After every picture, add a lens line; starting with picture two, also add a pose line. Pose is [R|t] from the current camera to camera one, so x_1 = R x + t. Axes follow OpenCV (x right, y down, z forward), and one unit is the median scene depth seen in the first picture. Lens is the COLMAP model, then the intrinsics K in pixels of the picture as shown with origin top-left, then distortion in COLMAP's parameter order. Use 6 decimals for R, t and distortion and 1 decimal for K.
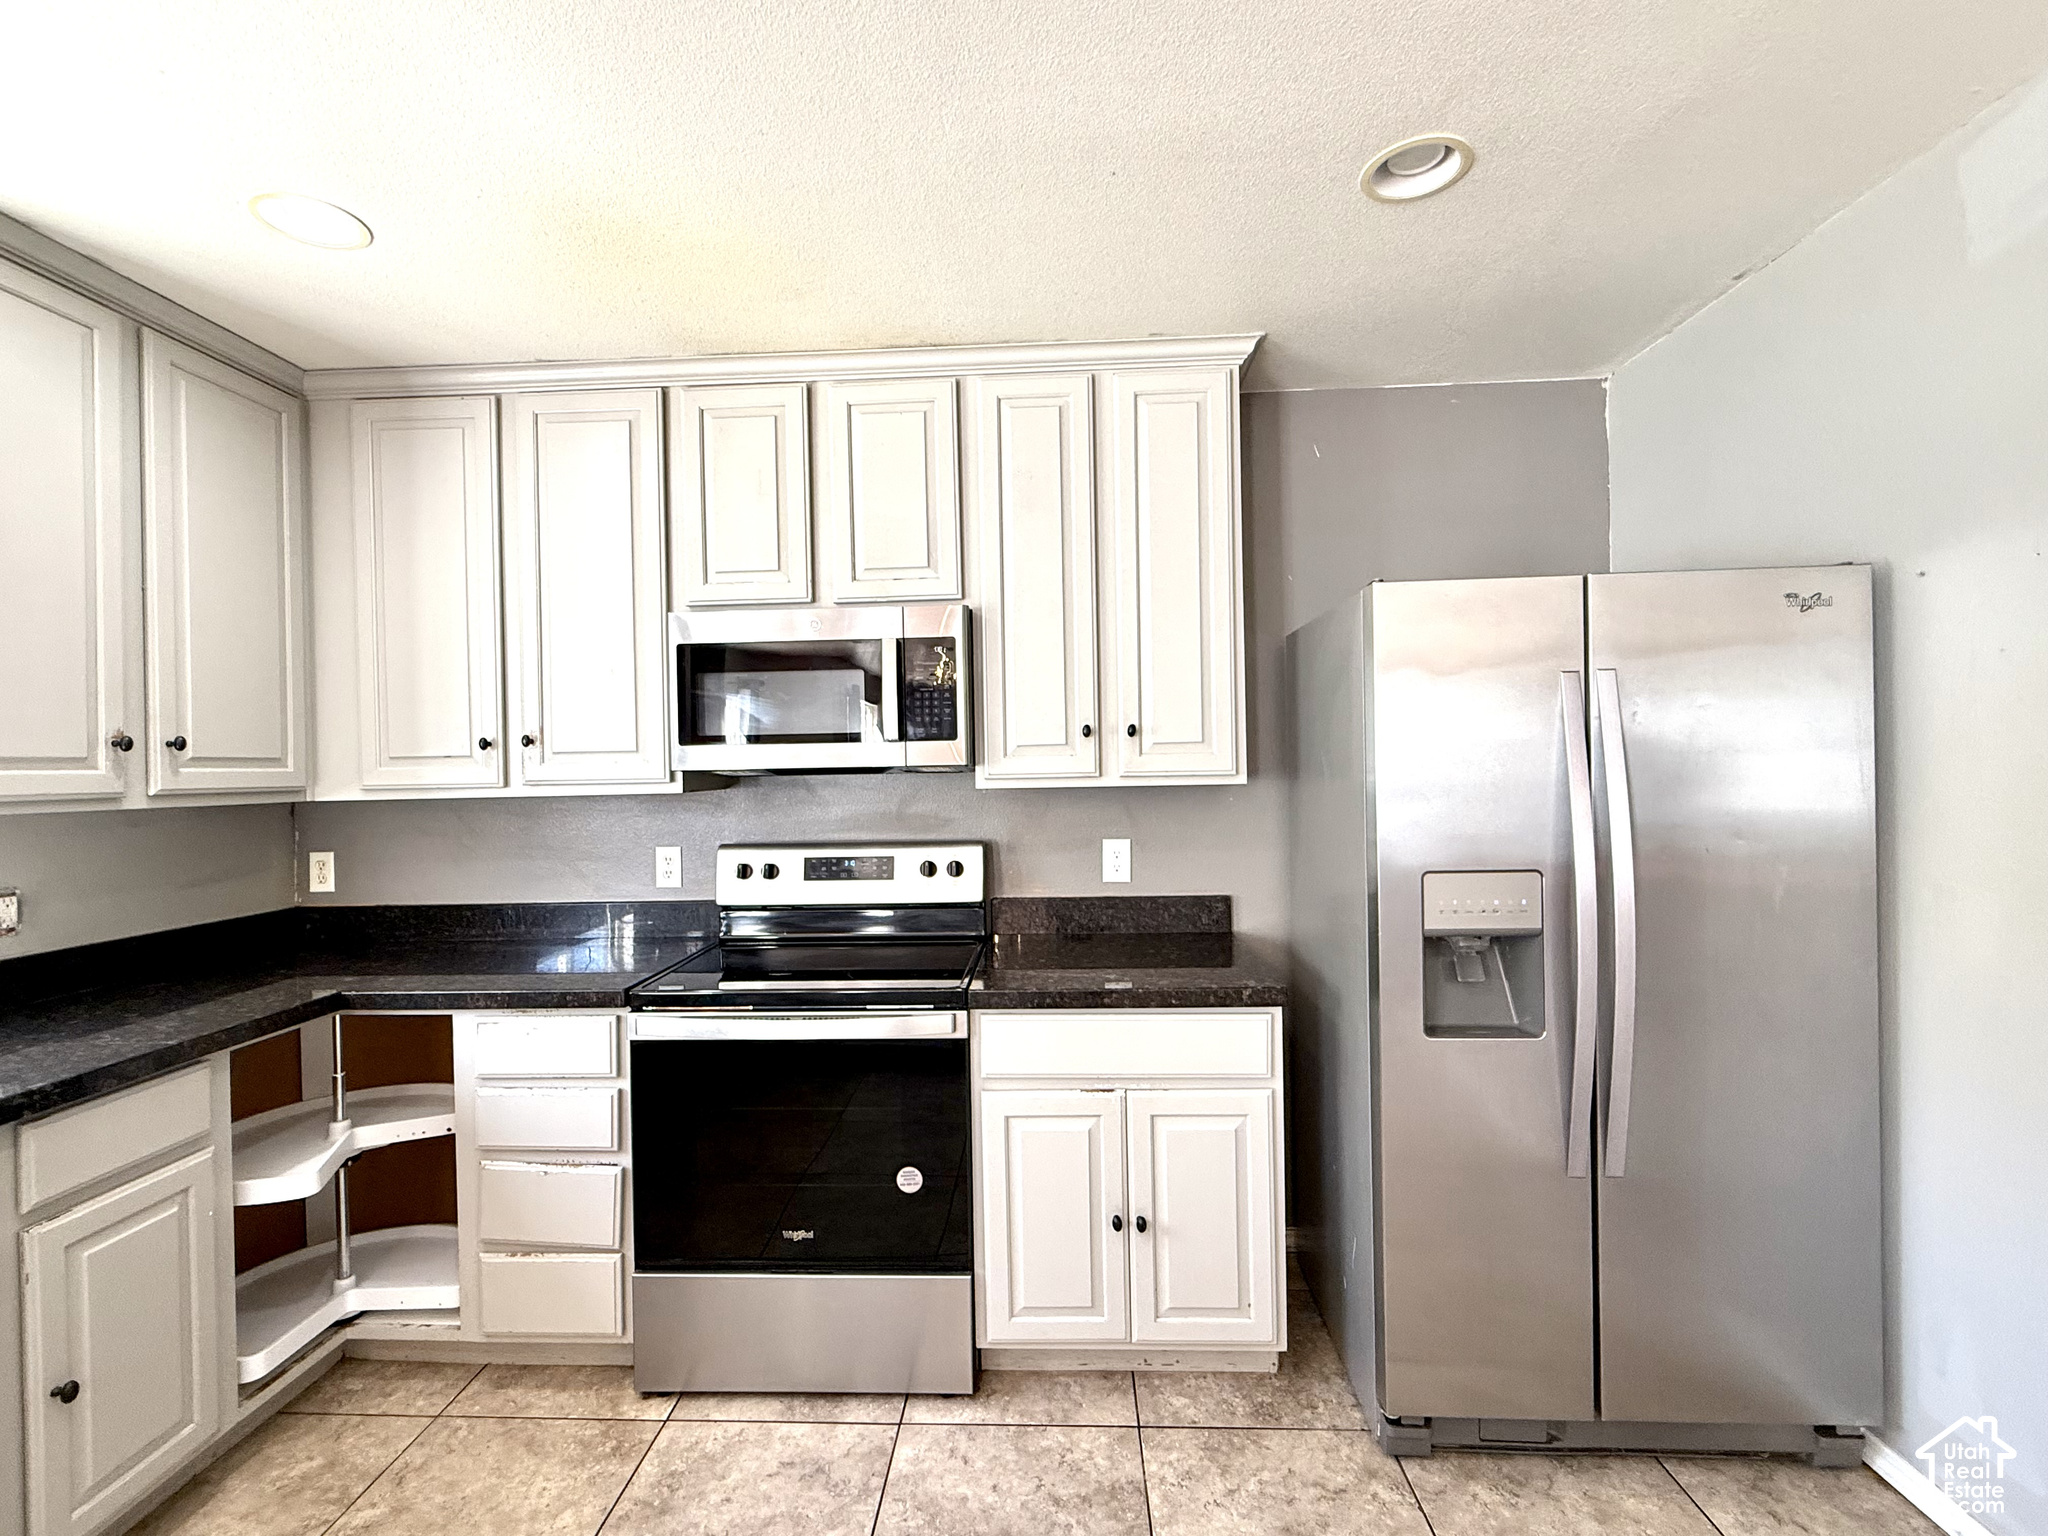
lens RADIAL K [[922.4, 0, 1022.6], [0, 922.4, 770.6], [0, 0, 1]] dist [-0.003277, 0.000707]
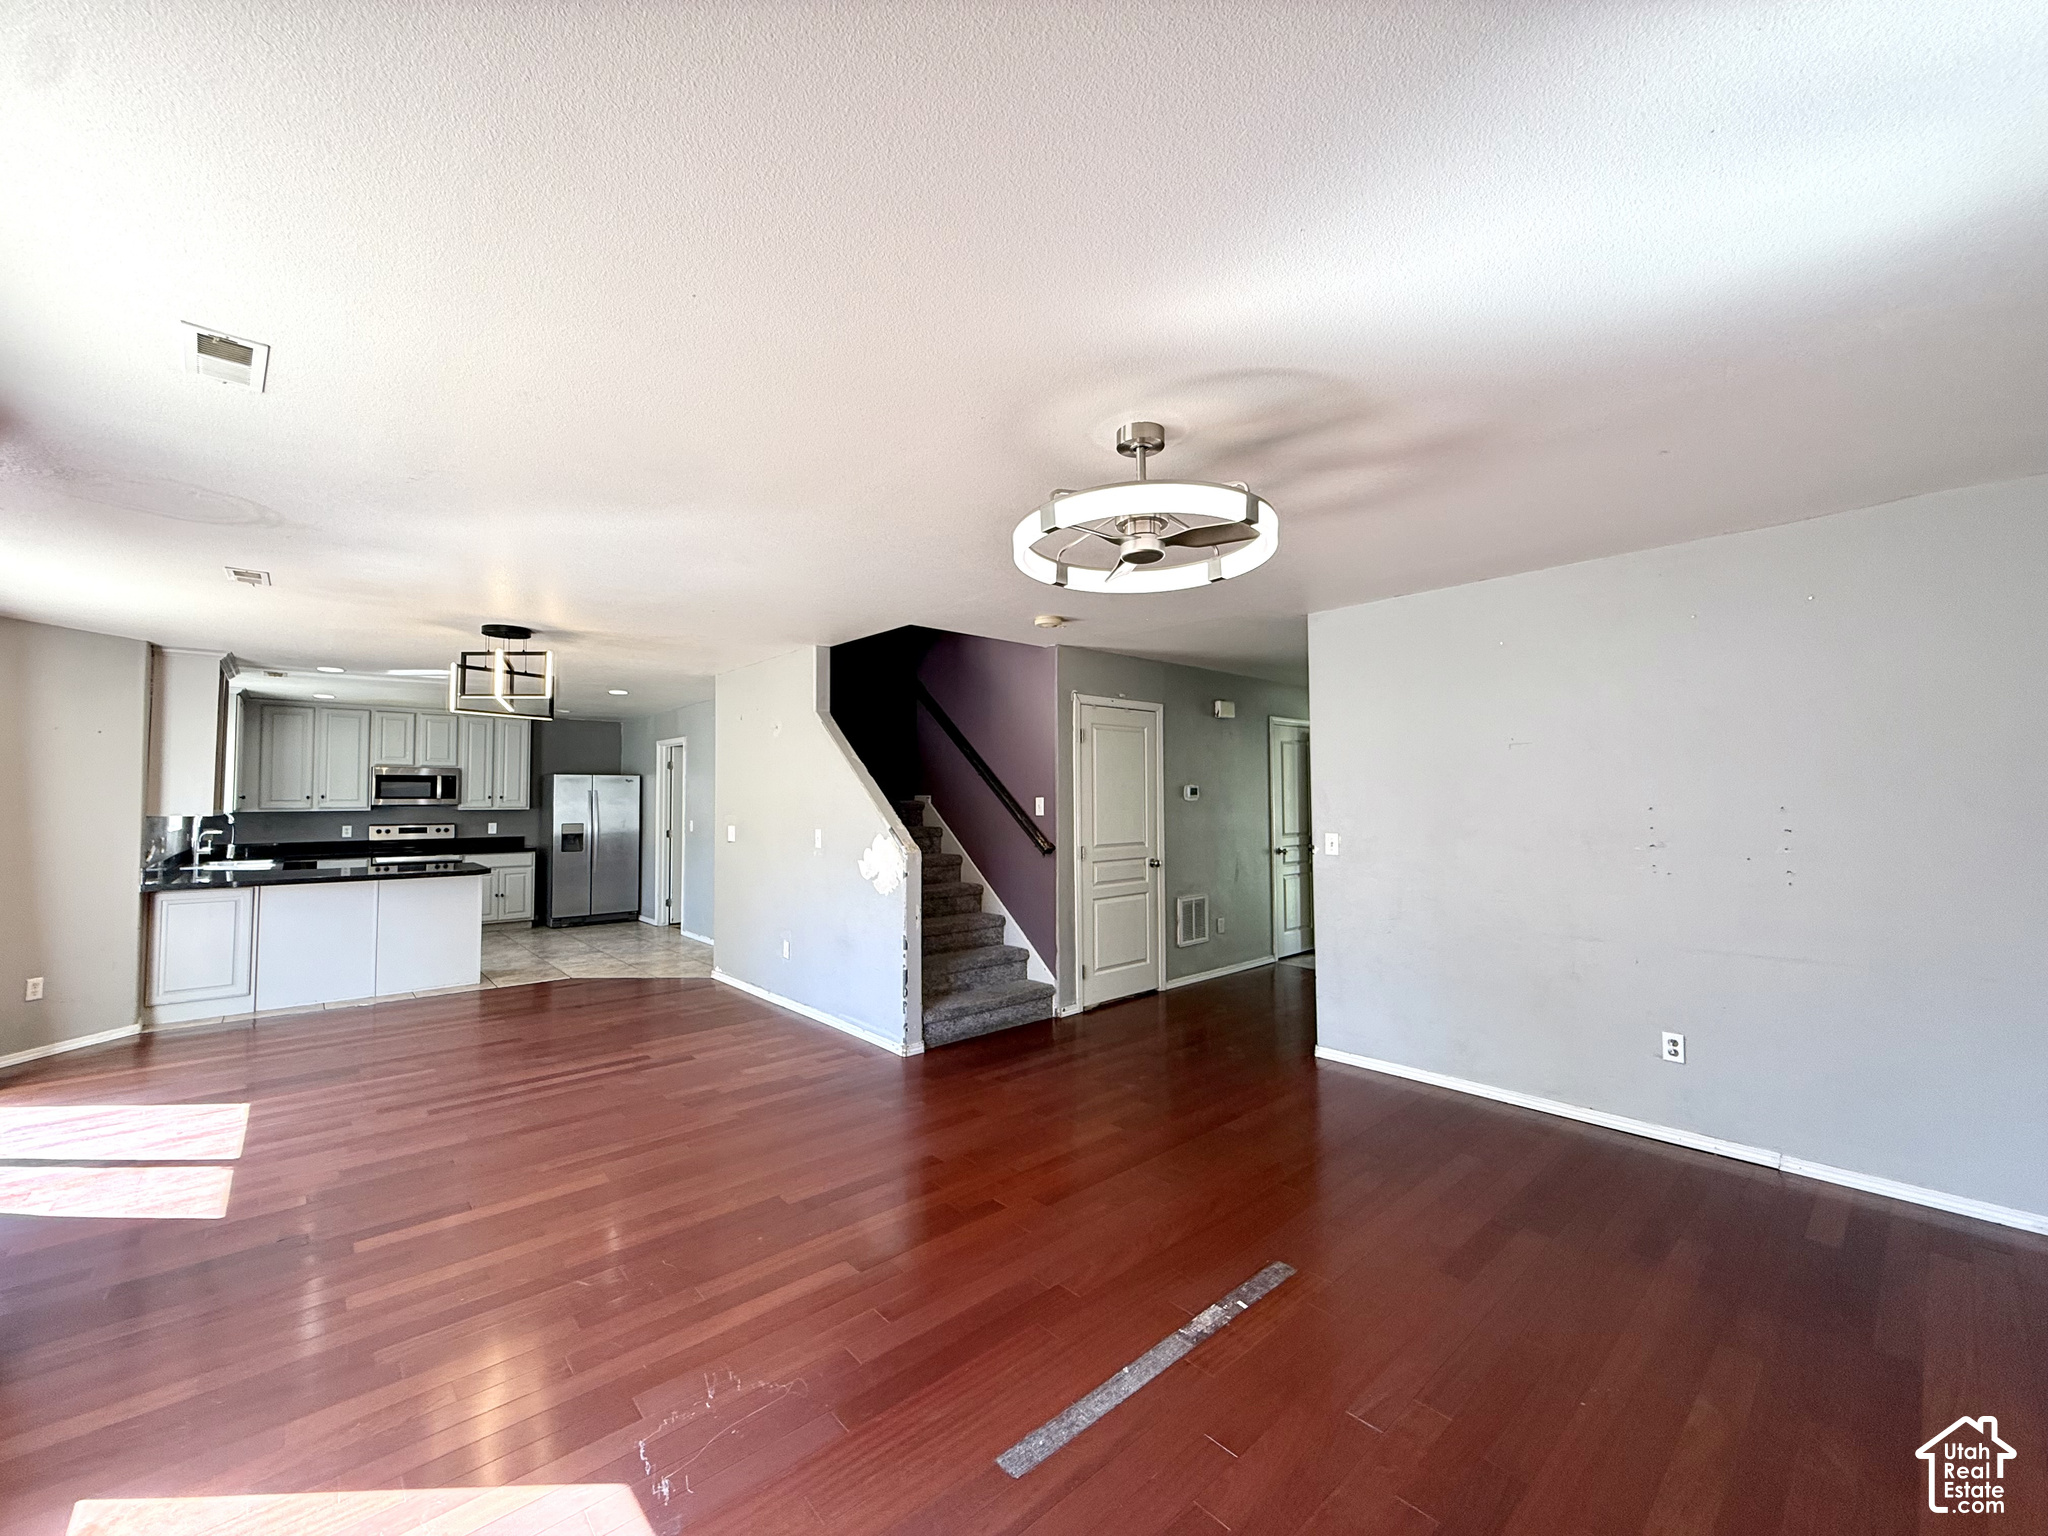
lens RADIAL K [[814.9, 0, 1017.8], [0, 814.9, 773.6], [0, 0, 1]] dist [0.000184, -0.000009]
pose [[0.721433, 0.039729, 0.691343, -0.896711], [-0.010487, 0.998865, -0.046458, -0.001566], [-0.692404, 0.026266, 0.721031, -3.981993]]
